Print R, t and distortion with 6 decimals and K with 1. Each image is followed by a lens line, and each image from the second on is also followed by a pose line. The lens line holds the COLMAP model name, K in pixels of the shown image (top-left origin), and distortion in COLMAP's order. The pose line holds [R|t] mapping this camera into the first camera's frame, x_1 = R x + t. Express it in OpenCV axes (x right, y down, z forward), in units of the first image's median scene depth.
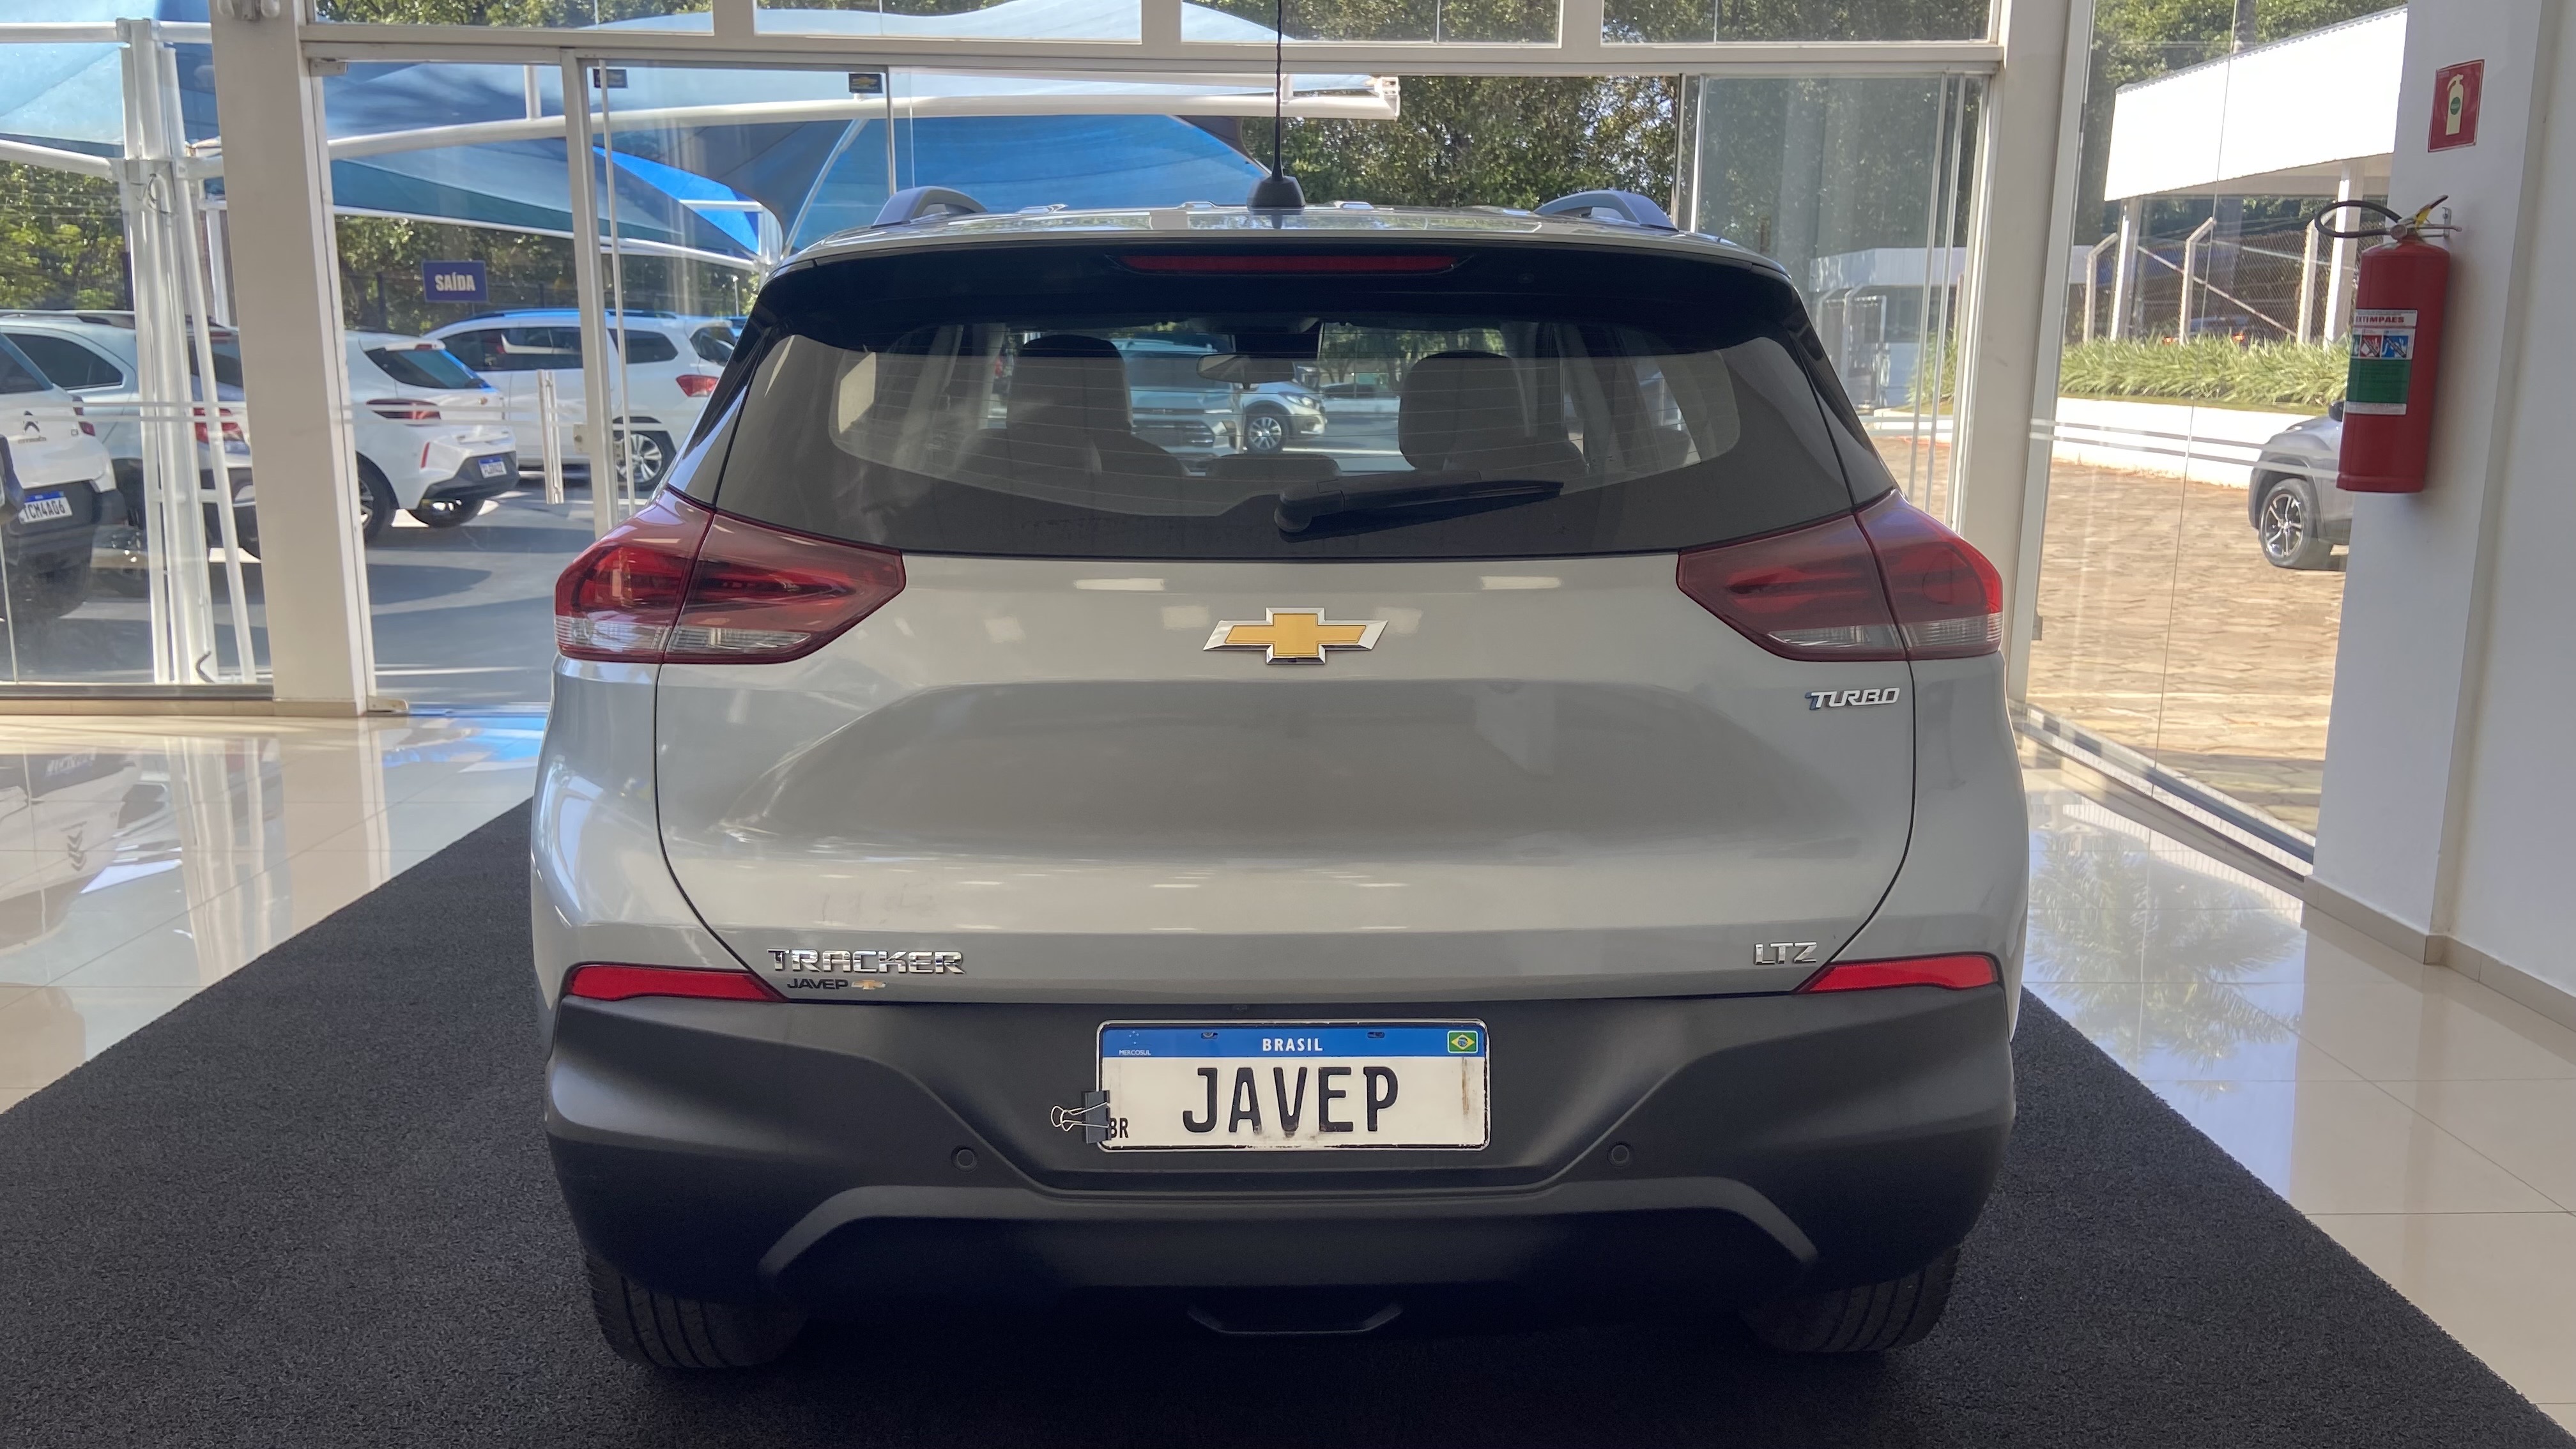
lens RADIAL K [[2000.8, 0, 1295.9], [0, 2000.8, 720.9], [0, 0, 1]] dist [0.014548, -0.005502]
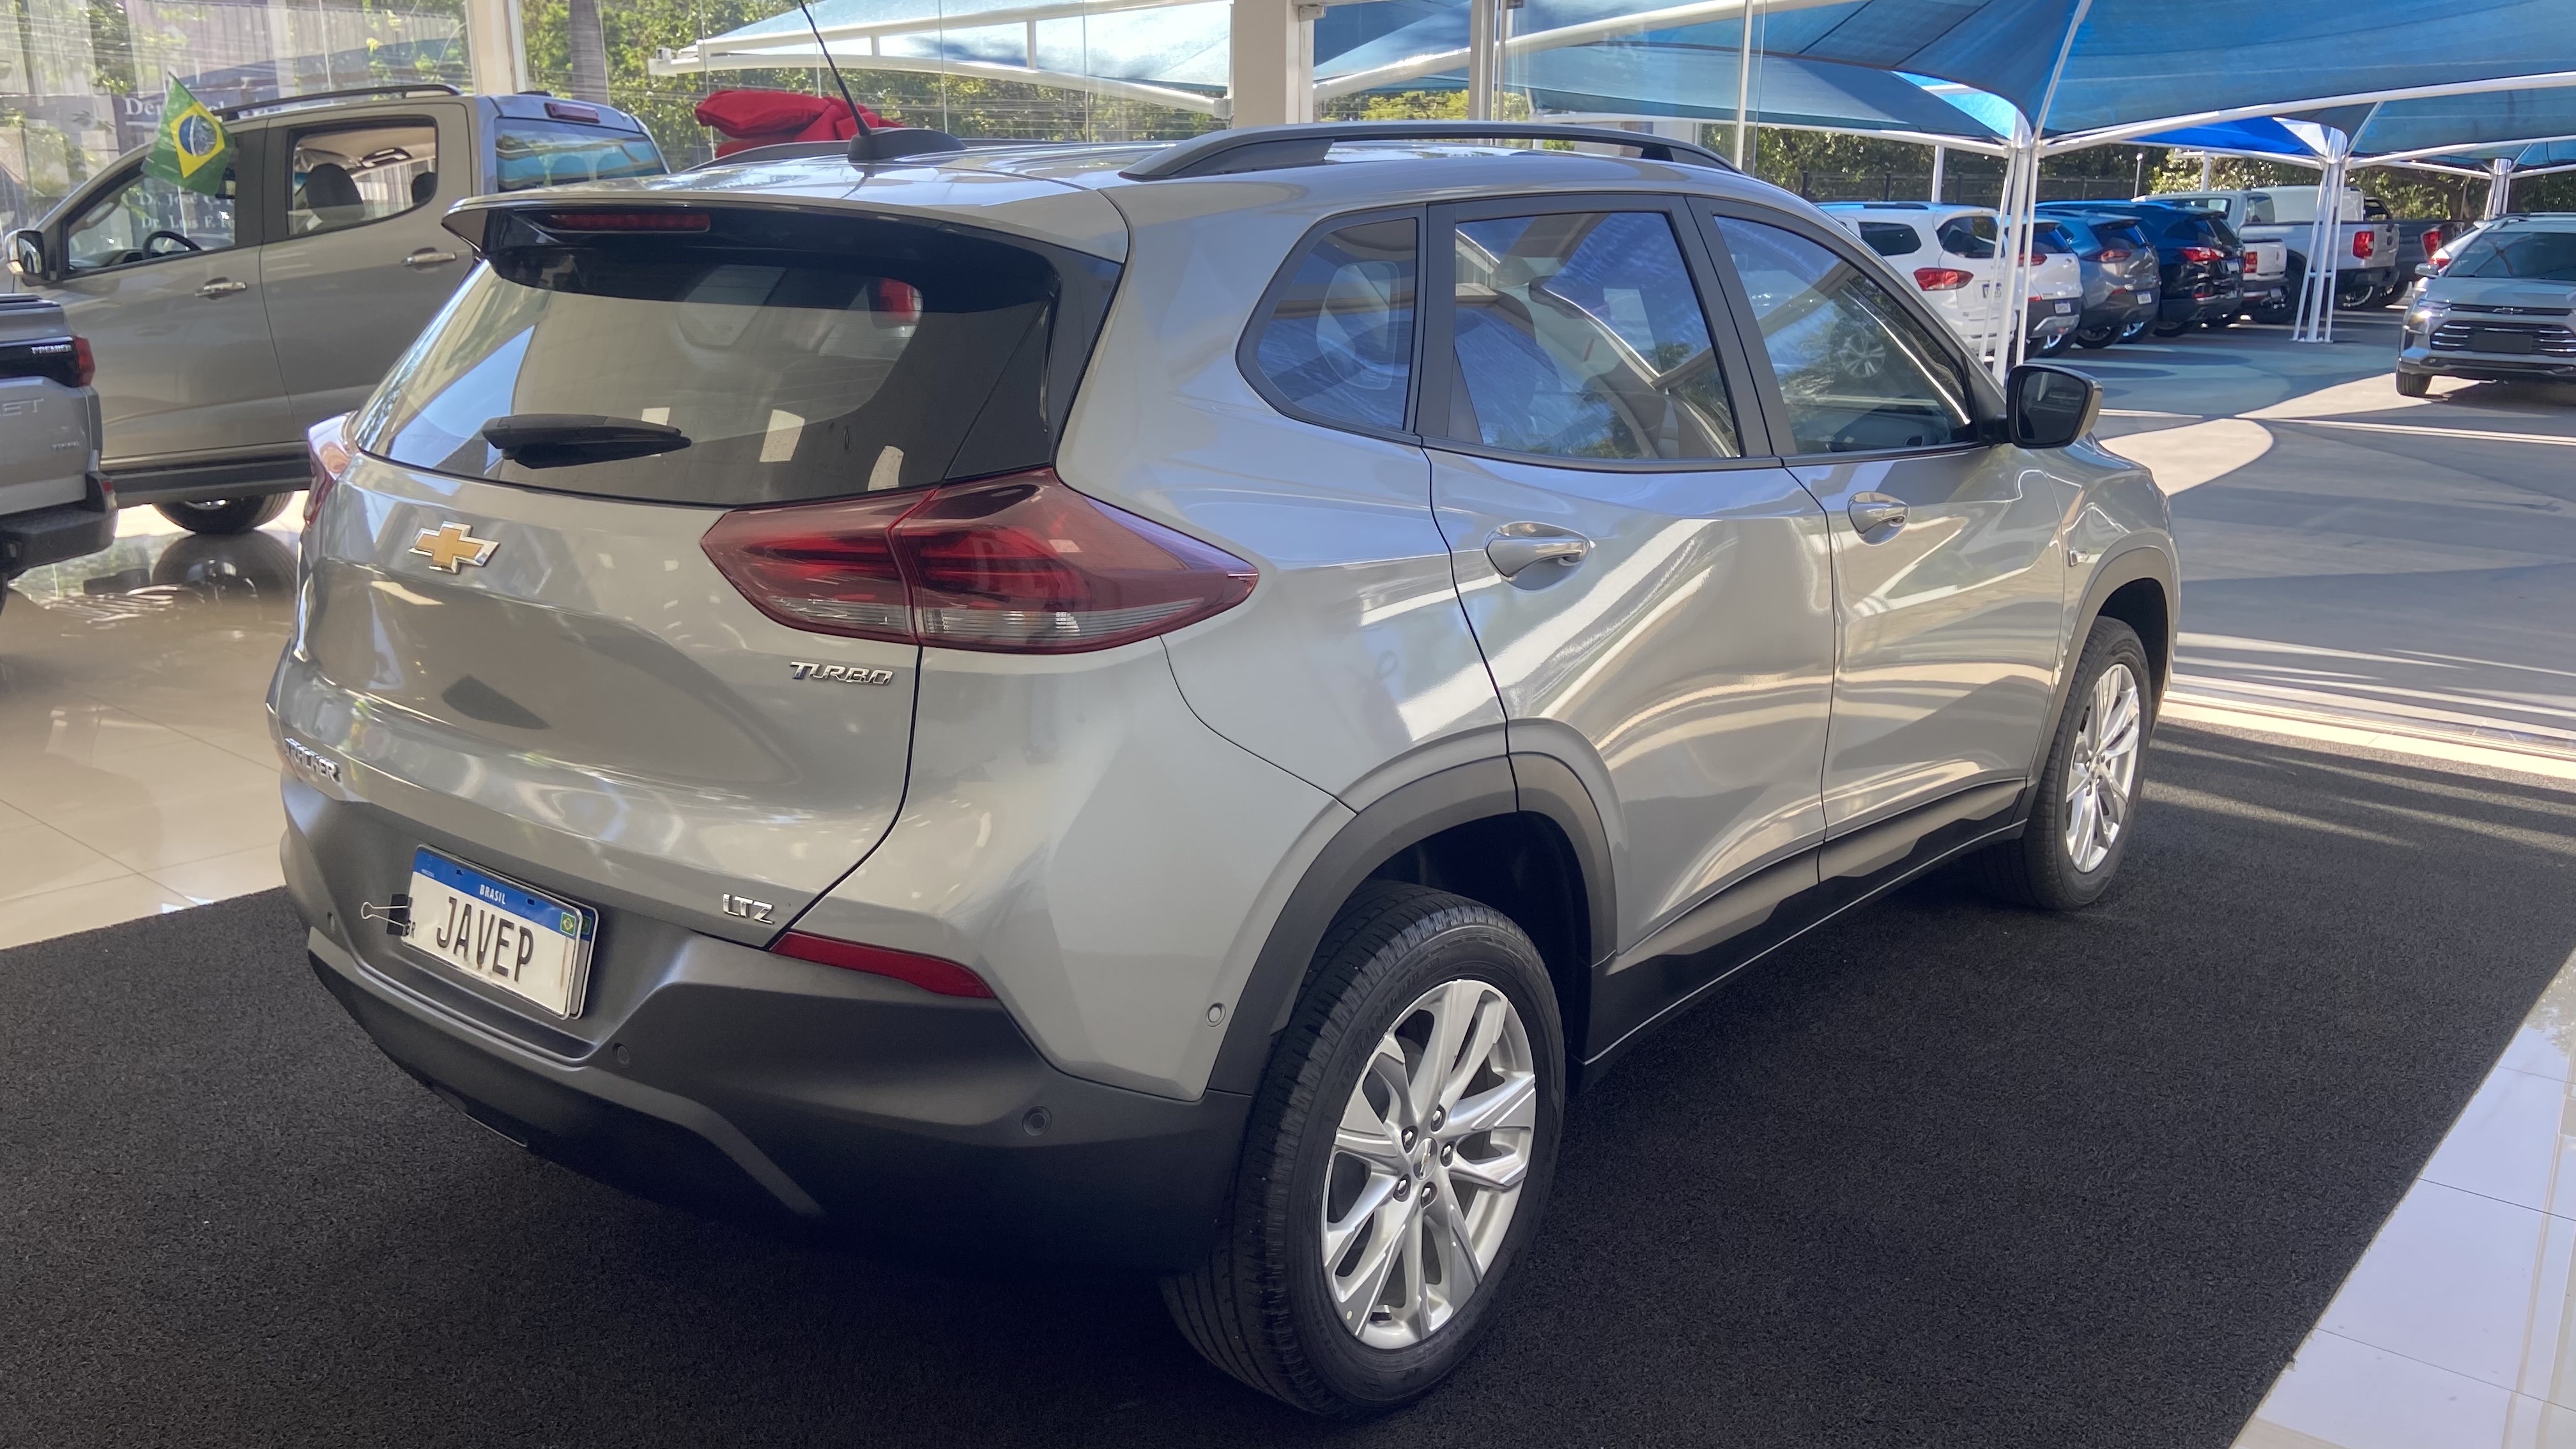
lens RADIAL K [[2000.8, 0, 1284.1], [0, 2000.8, 727.8], [0, 0, 1]] dist [0.014548, -0.005502]
pose [[0.733250, 0.154230, -0.662237, 0.282511], [-0.113952, 0.988035, 0.103934, -0.028938], [0.670342, -0.000746, 0.742052, 0.108055]]
